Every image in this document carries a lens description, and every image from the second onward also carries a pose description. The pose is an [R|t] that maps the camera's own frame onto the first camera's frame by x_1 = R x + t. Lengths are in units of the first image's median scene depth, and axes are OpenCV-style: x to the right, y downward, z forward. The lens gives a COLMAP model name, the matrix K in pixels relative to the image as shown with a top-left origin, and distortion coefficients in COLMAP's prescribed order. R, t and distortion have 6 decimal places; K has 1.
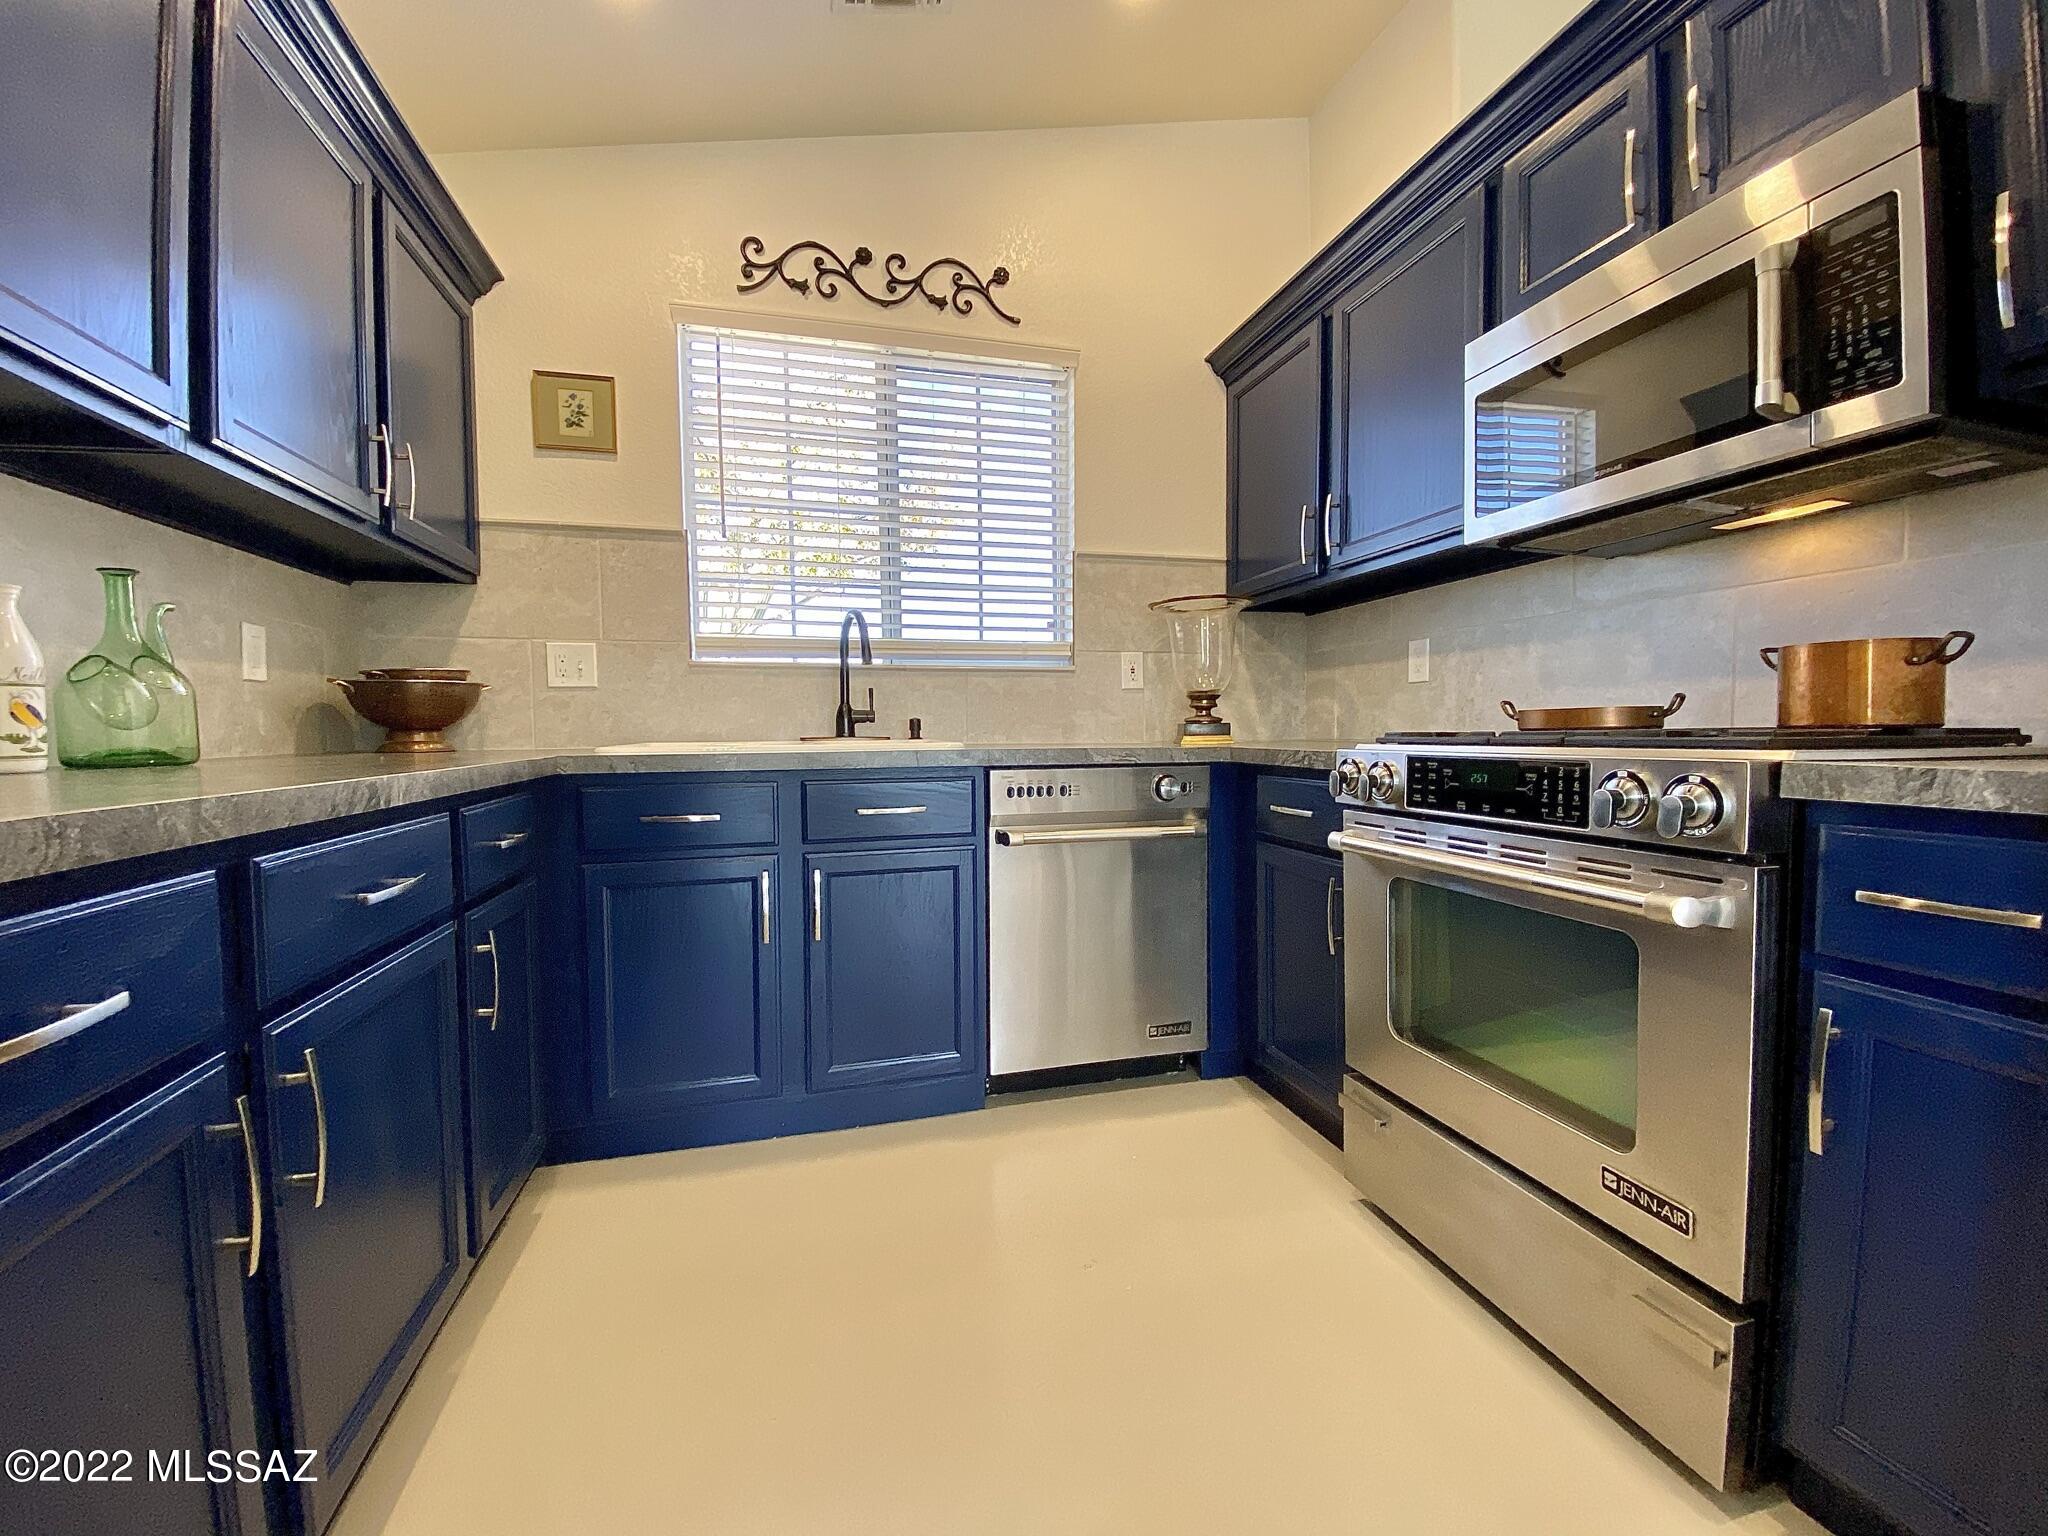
lens RADIAL K [[840.0, 0, 1024.0], [0, 840.0, 768.0], [0, 0, 1]] dist [0.033663, -0.023927]
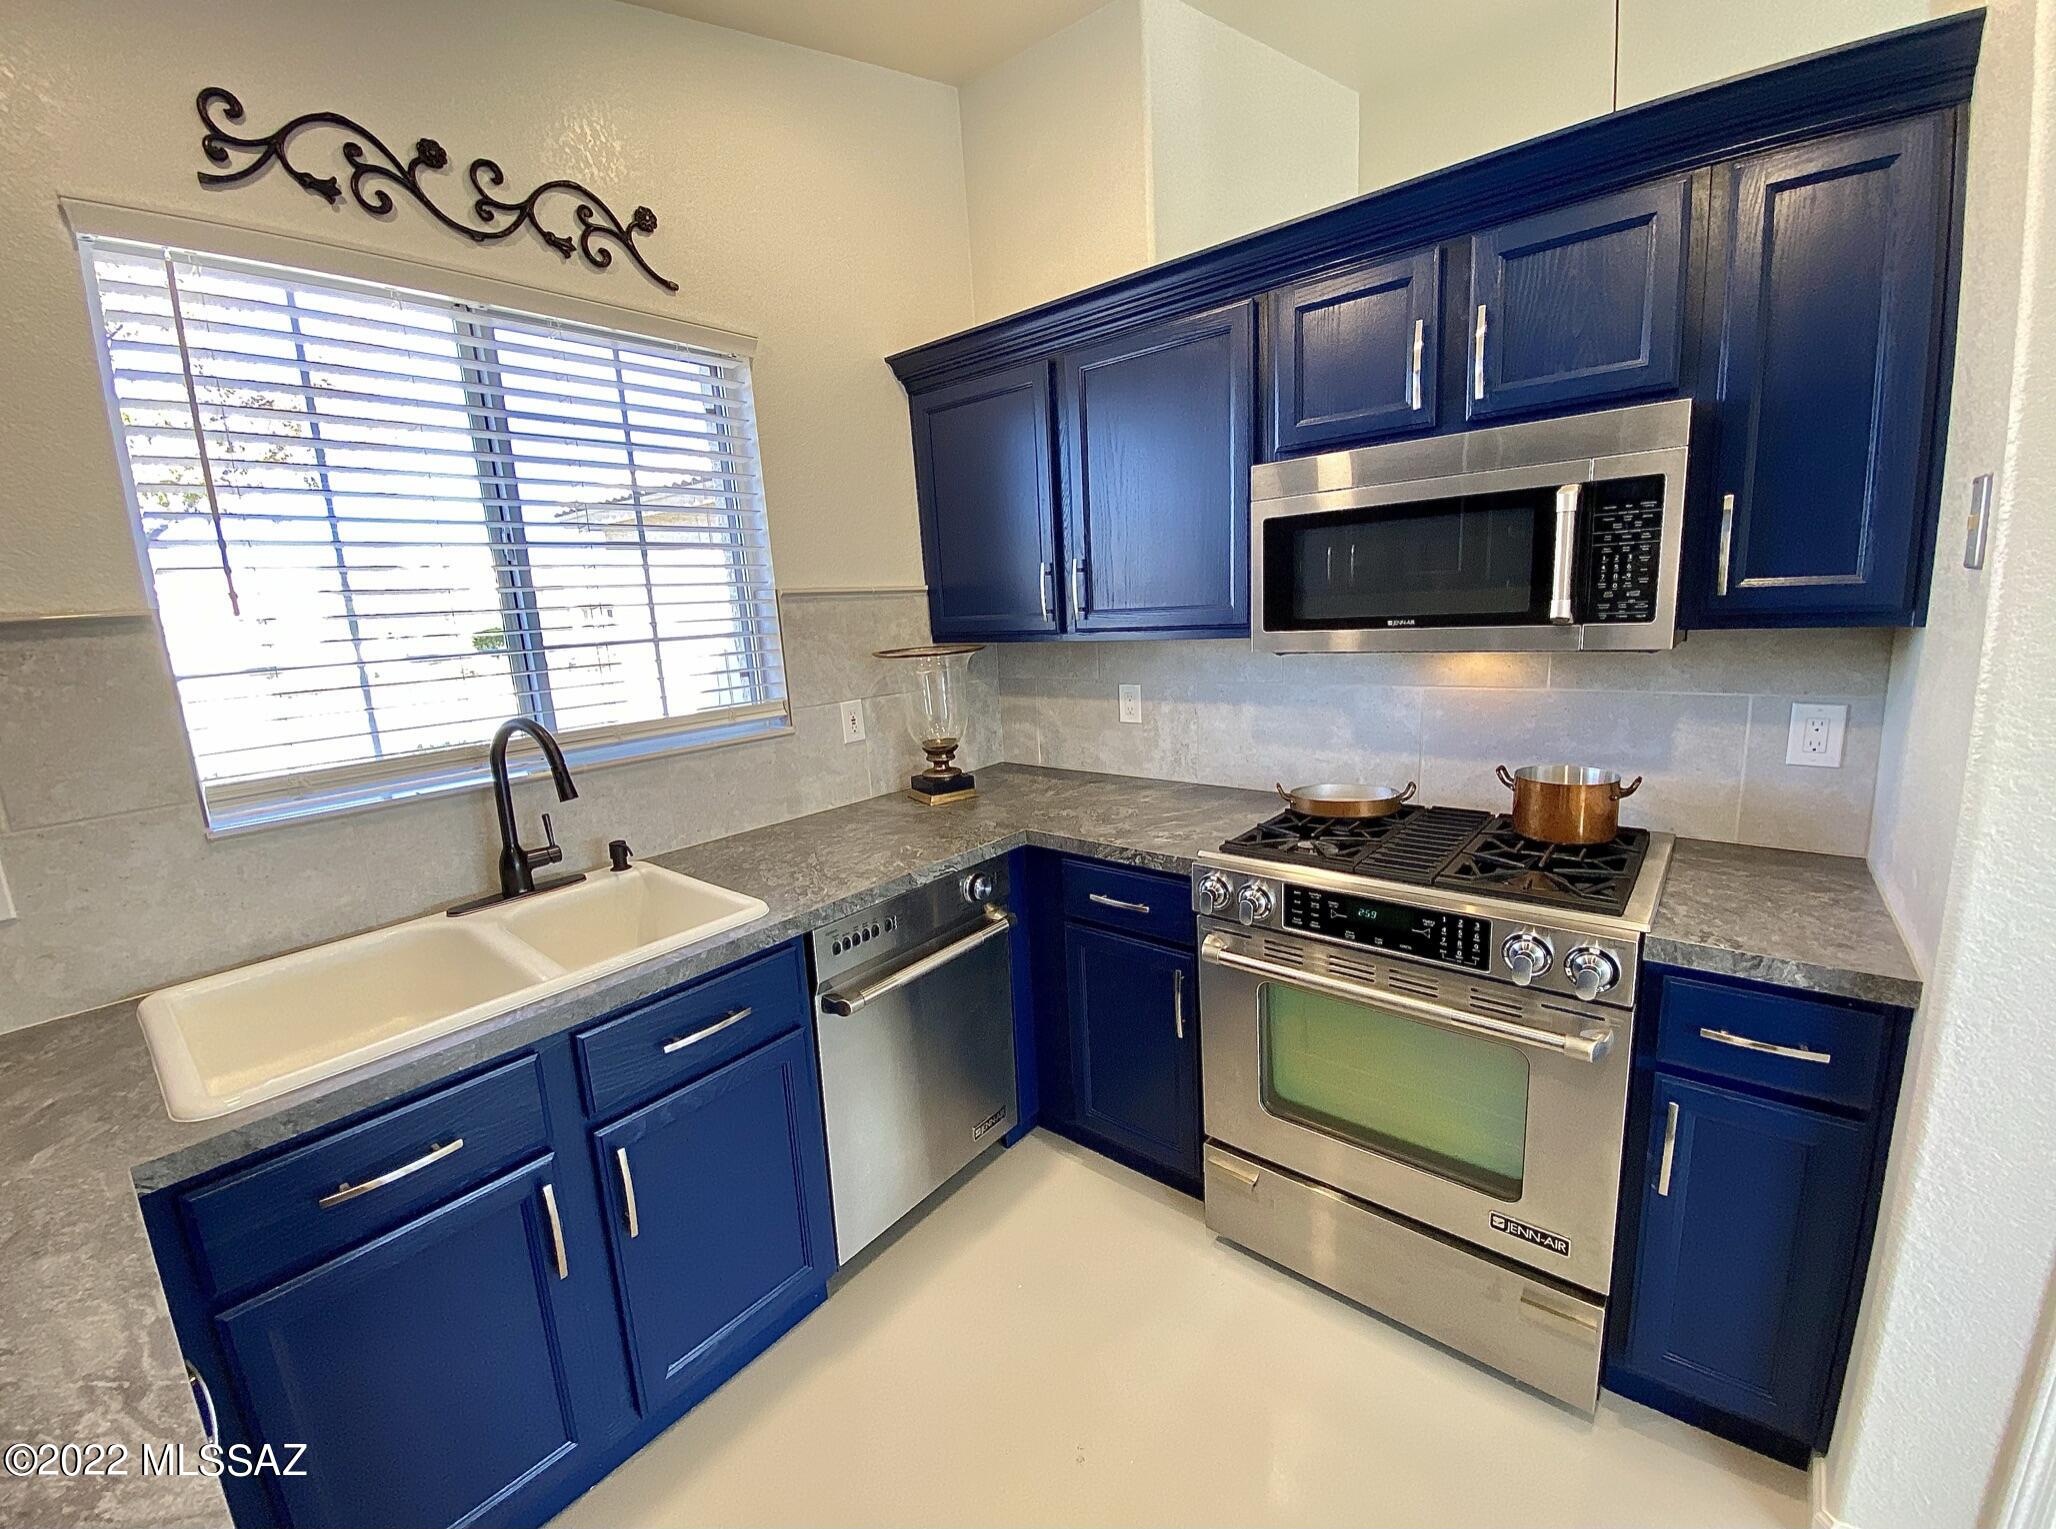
lens RADIAL K [[808.2, 0, 1028.0], [0, 808.2, 764.5], [0, 0, 1]] dist [0.011838, -0.014881]
pose [[0.812686, -0.149867, 0.563100, -0.254426], [0.072390, 0.984840, 0.157635, -0.234152], [-0.578188, -0.087345, 0.811215, 0.230991]]
